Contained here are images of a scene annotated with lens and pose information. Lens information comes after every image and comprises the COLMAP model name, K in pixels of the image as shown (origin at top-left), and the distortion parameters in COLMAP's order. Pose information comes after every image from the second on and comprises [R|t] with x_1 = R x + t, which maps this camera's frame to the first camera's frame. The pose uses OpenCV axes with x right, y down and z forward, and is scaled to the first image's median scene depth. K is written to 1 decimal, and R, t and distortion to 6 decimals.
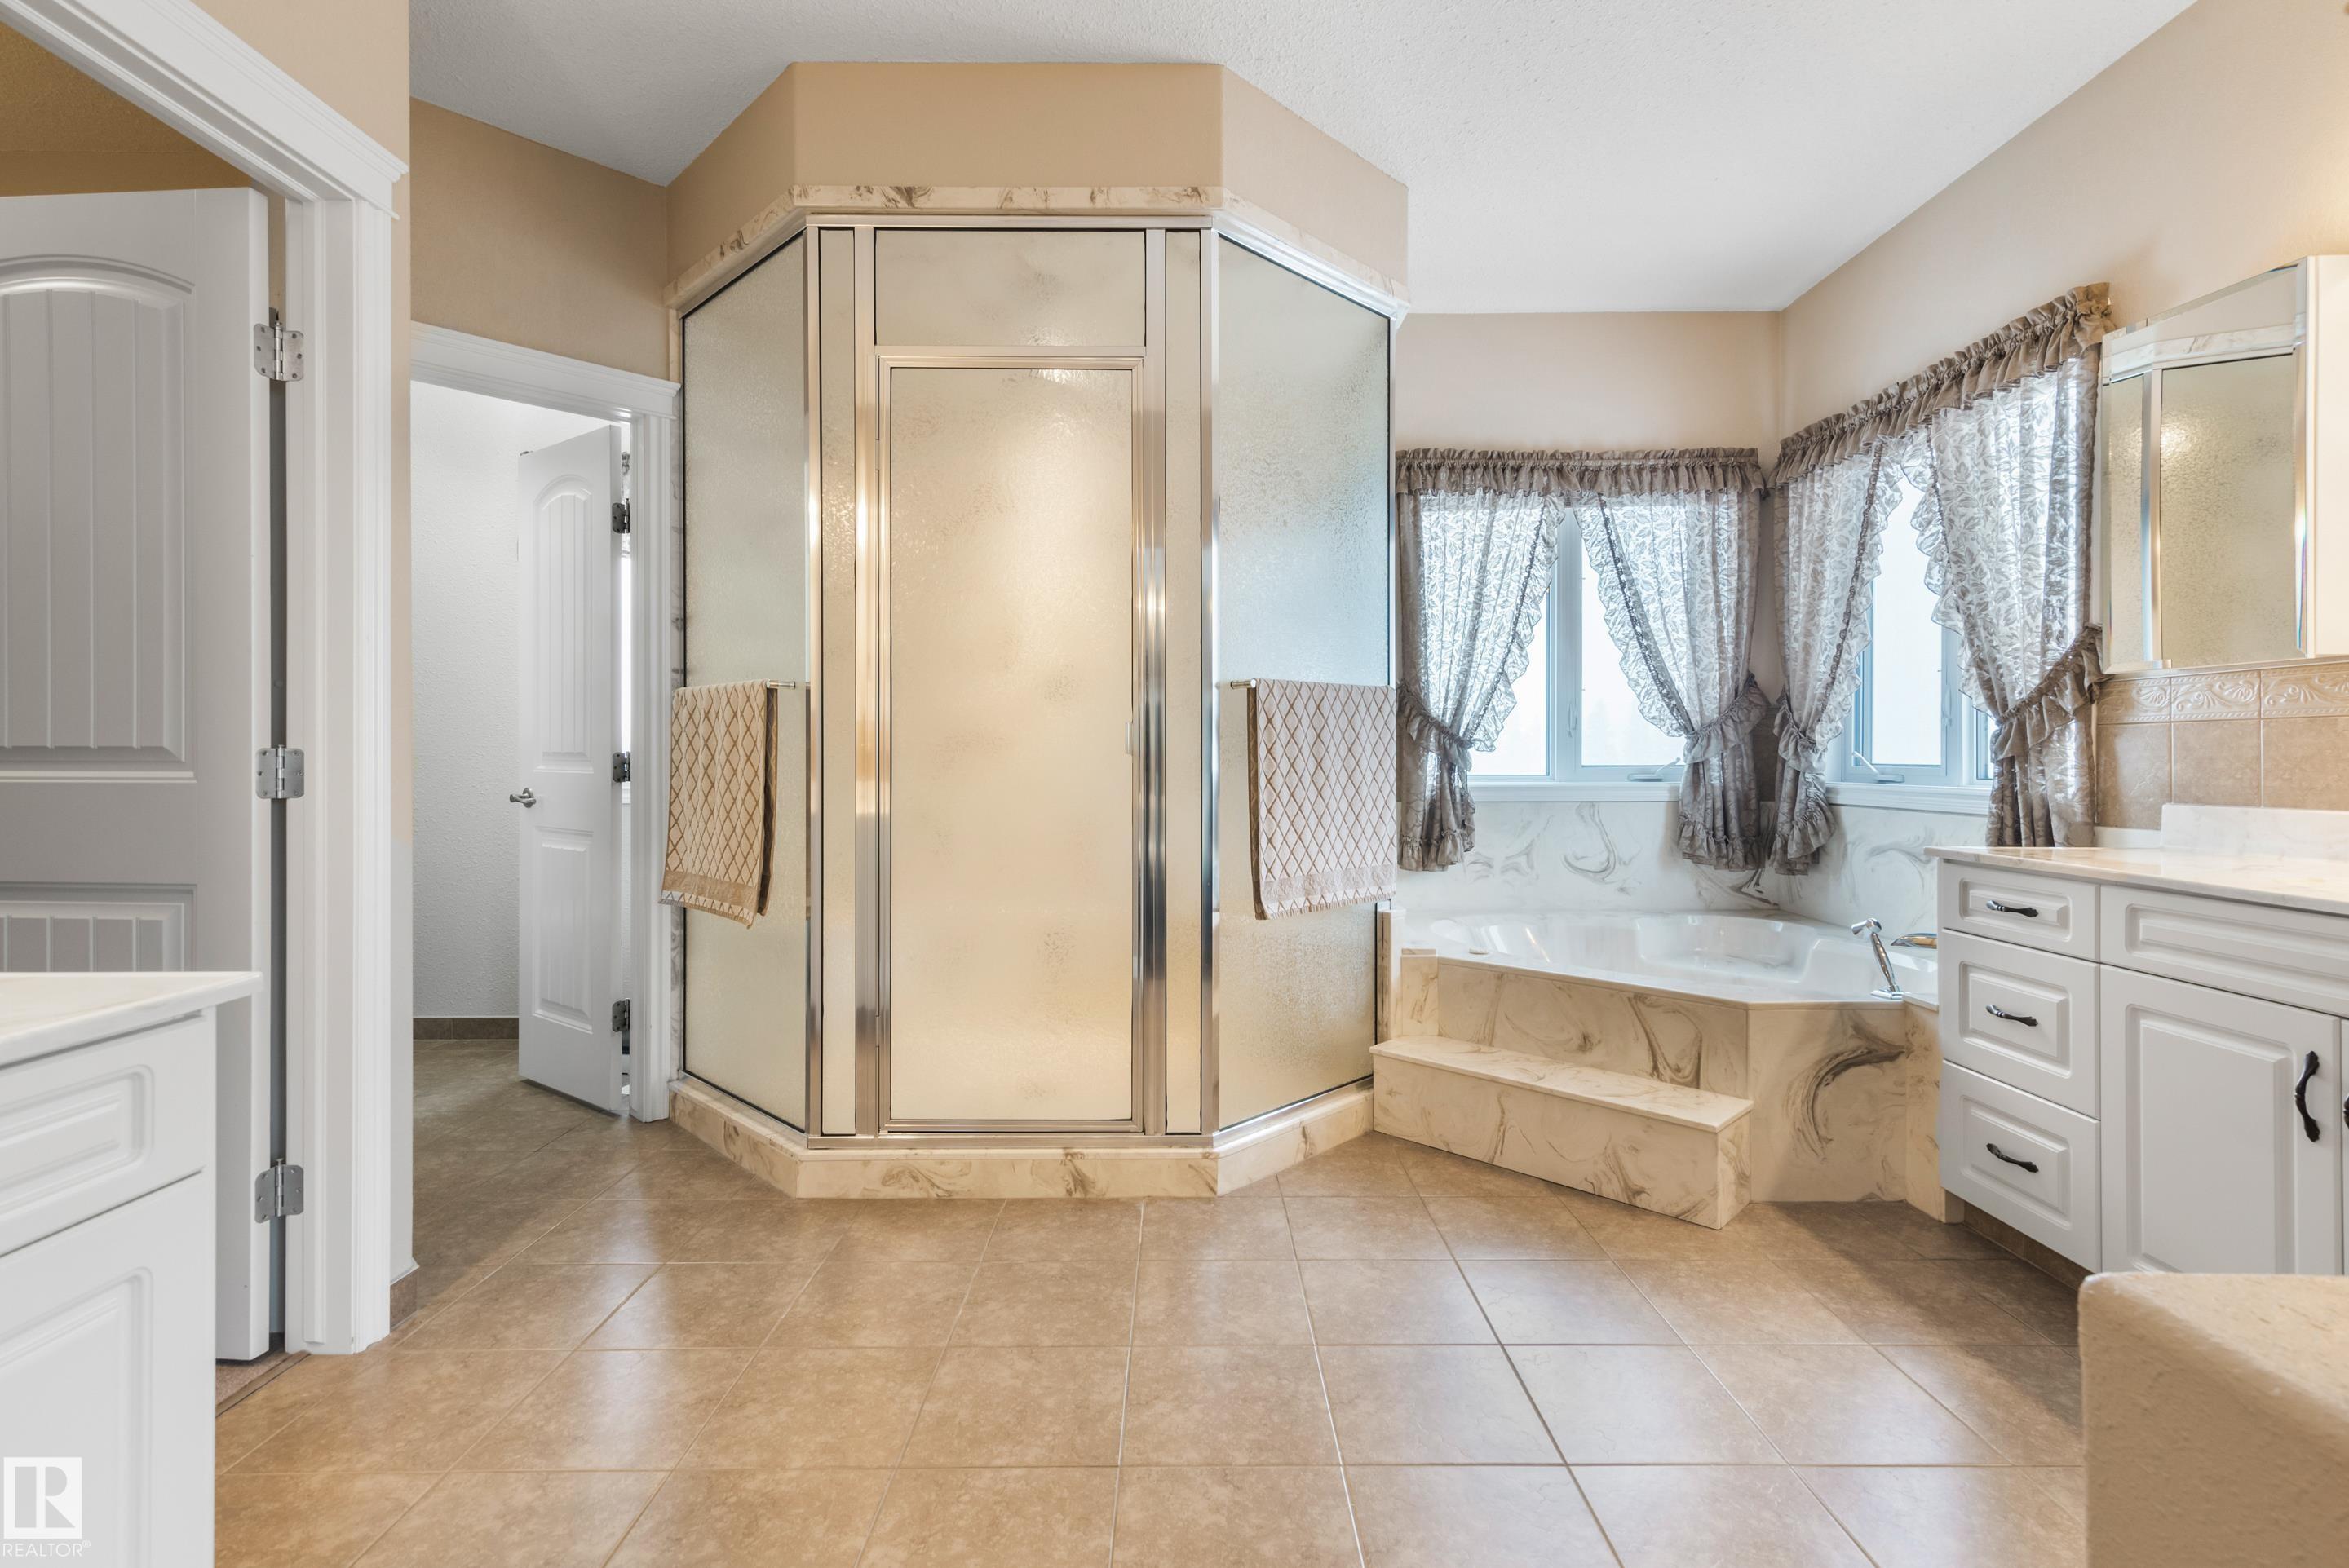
lens RADIAL K [[1080.0, 0, 1183.5], [0, 1080.0, 757.6], [0, 0, 1]] dist [0.015362, -0.002030]
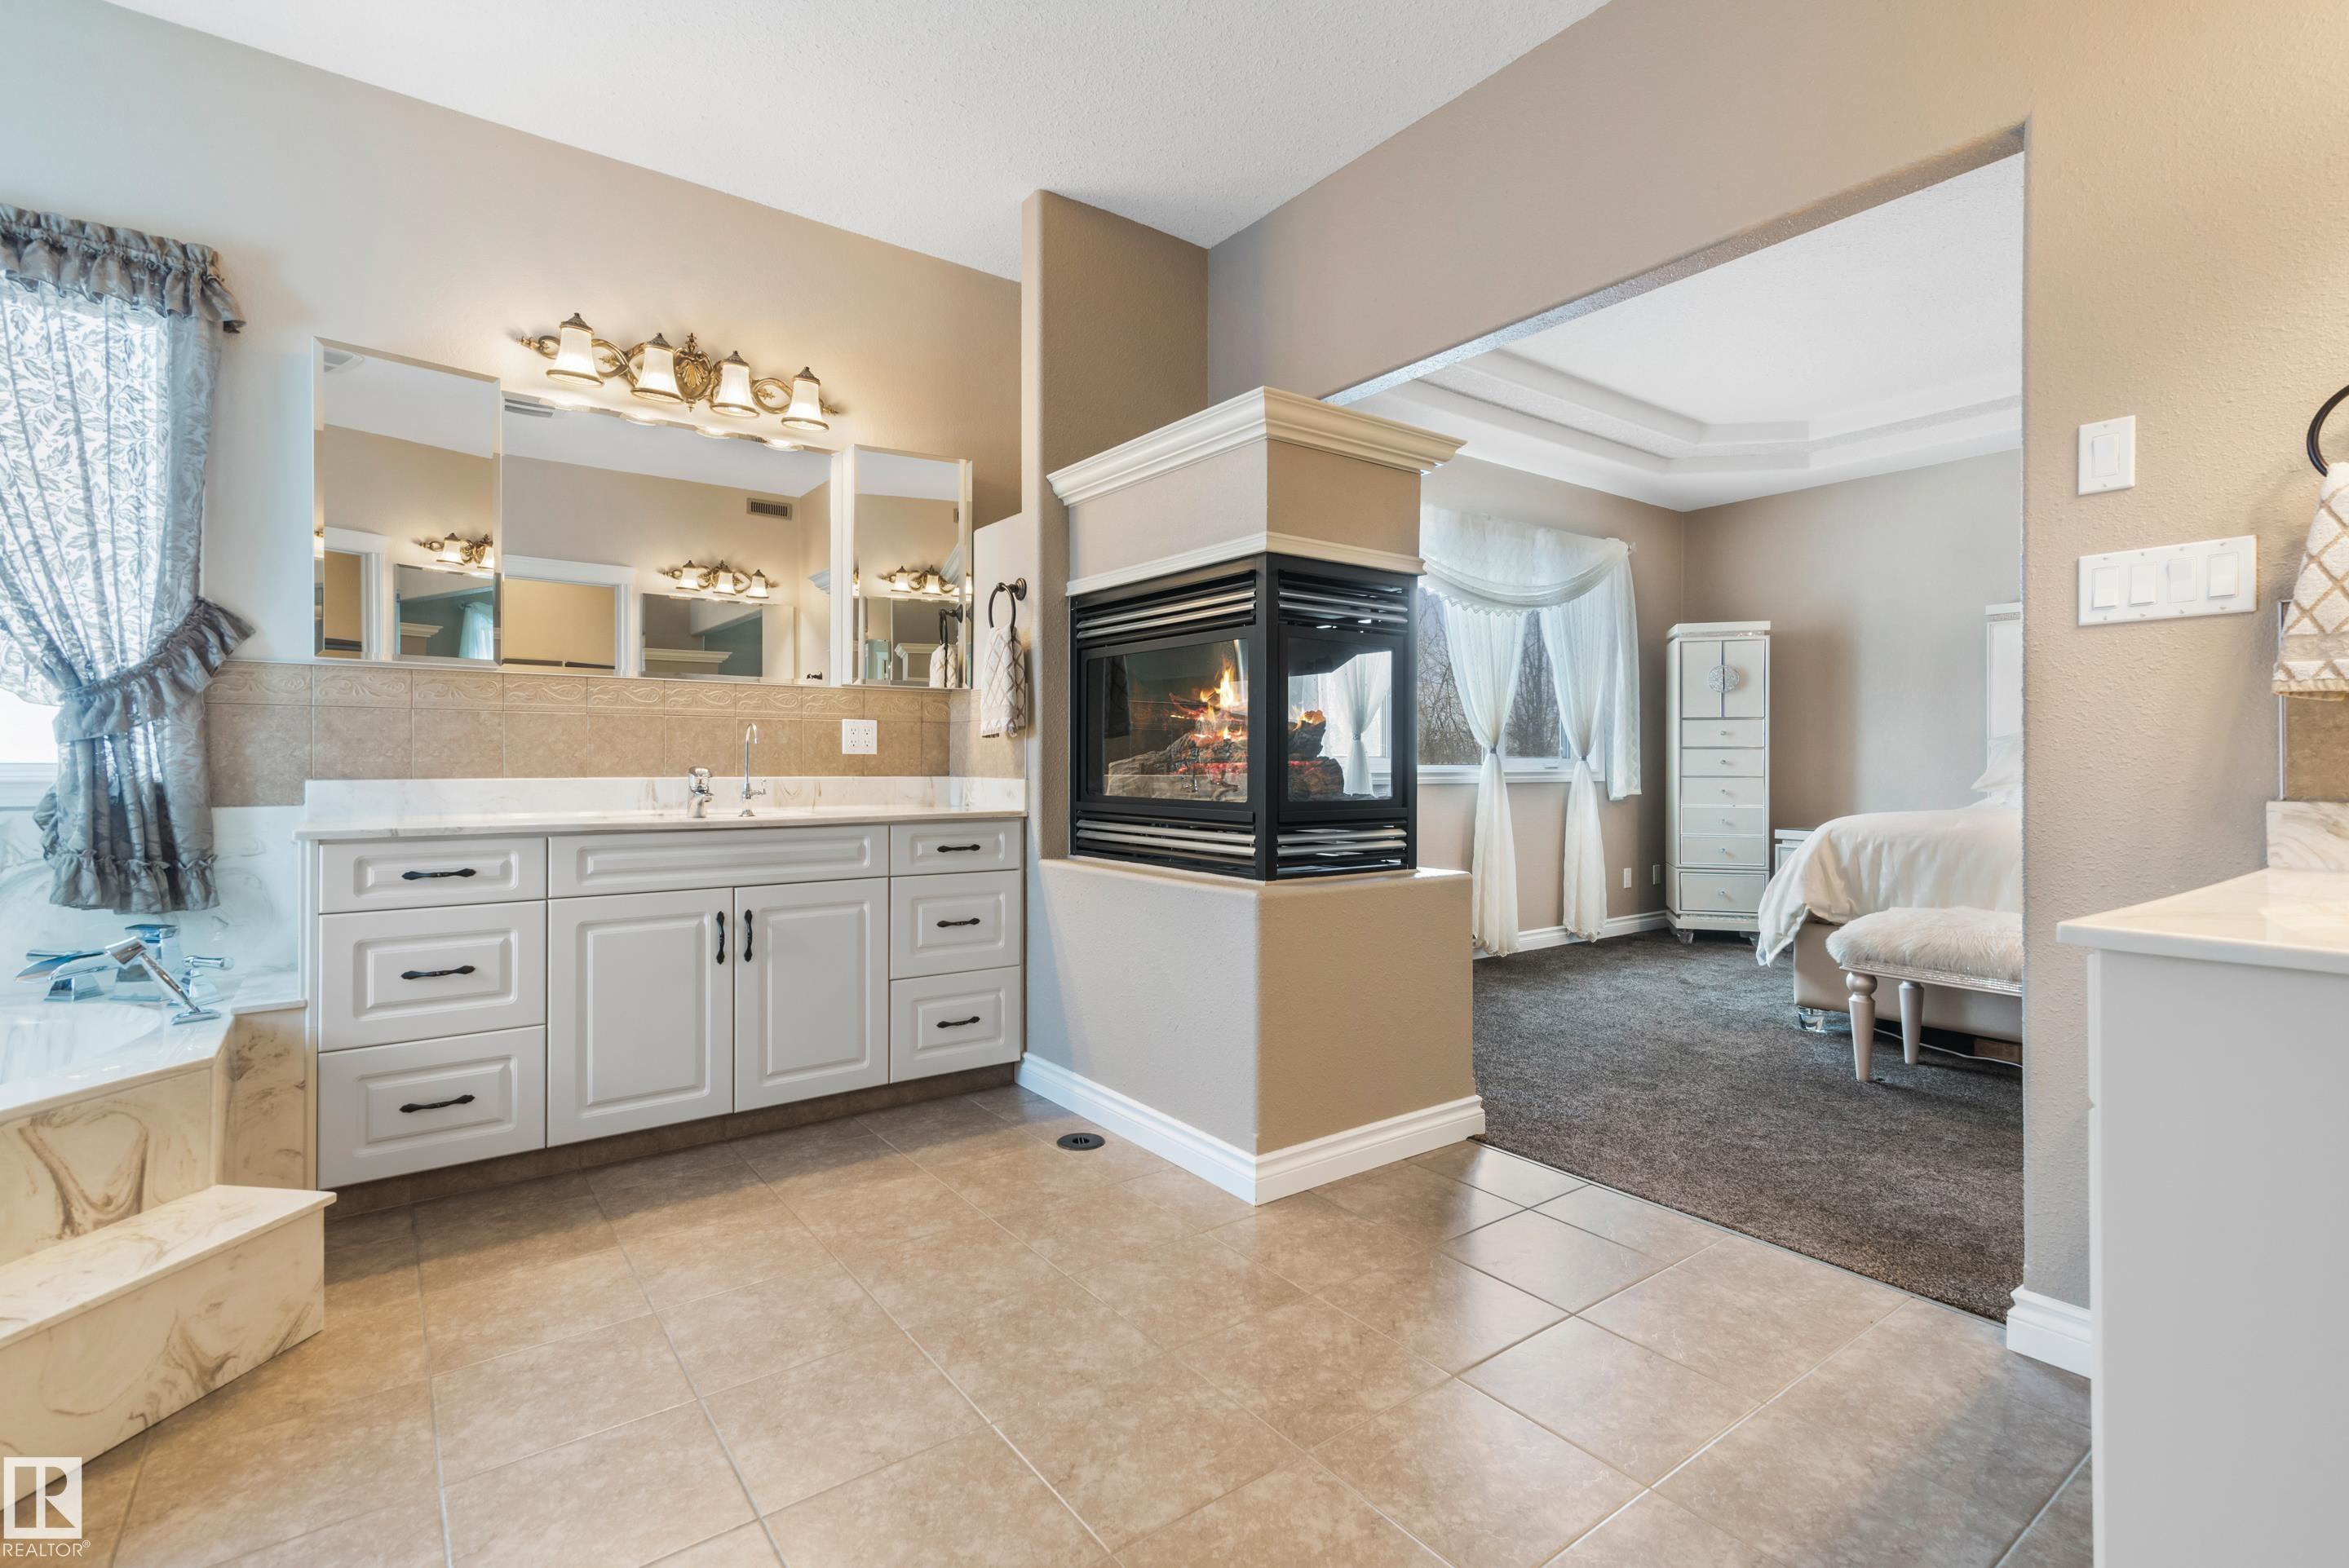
lens RADIAL K [[1080.0, 0, 1180.3], [0, 1080.0, 761.4], [0, 0, 1]] dist [0.015362, -0.002030]
pose [[-0.599631, 0.000871, 0.800276, -0.418733], [-0.000609, 0.999999, -0.001544, 0.020608], [-0.800276, -0.001413, -0.599630, 0.799993]]
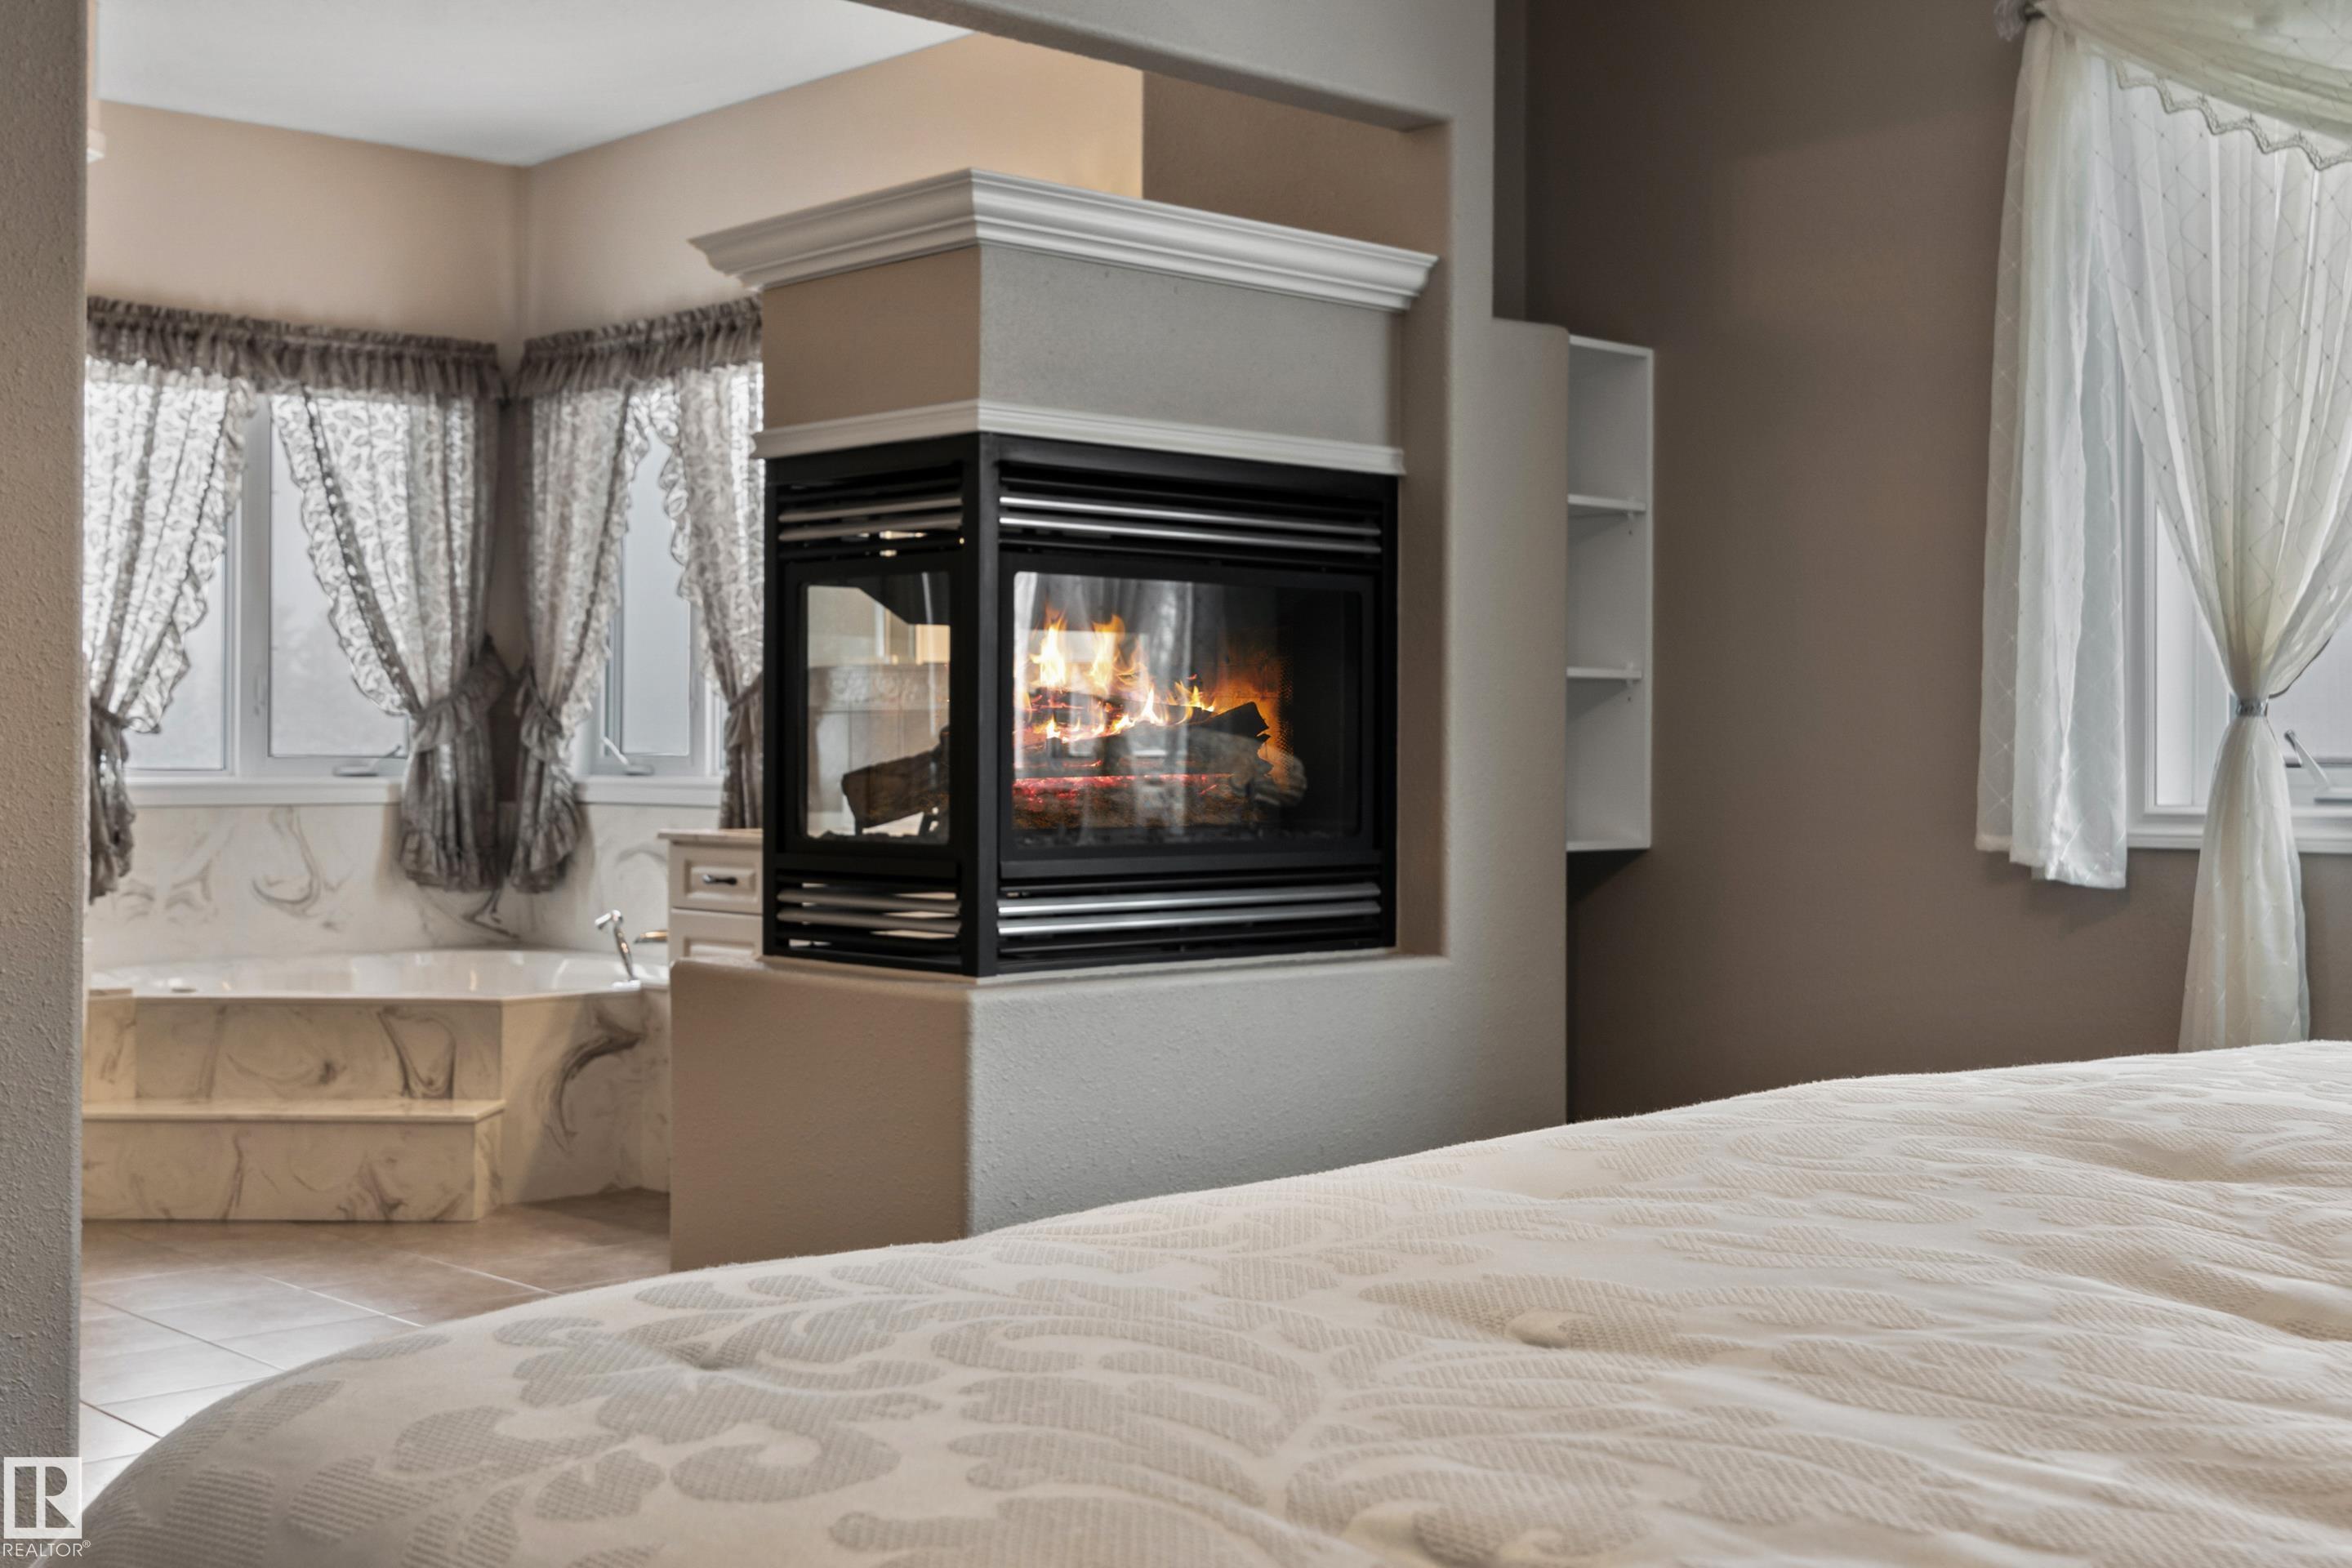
lens RADIAL K [[2736.9, 0, 1178.6], [0, 2736.9, 756.9], [0, 0, 1]] dist [0.007631, 0.000000]
pose [[0.729755, 0.003544, 0.683699, -0.605969], [-0.004412, 0.999990, -0.000475, 0.009466], [-0.683694, -0.002670, 0.729764, -1.018864]]
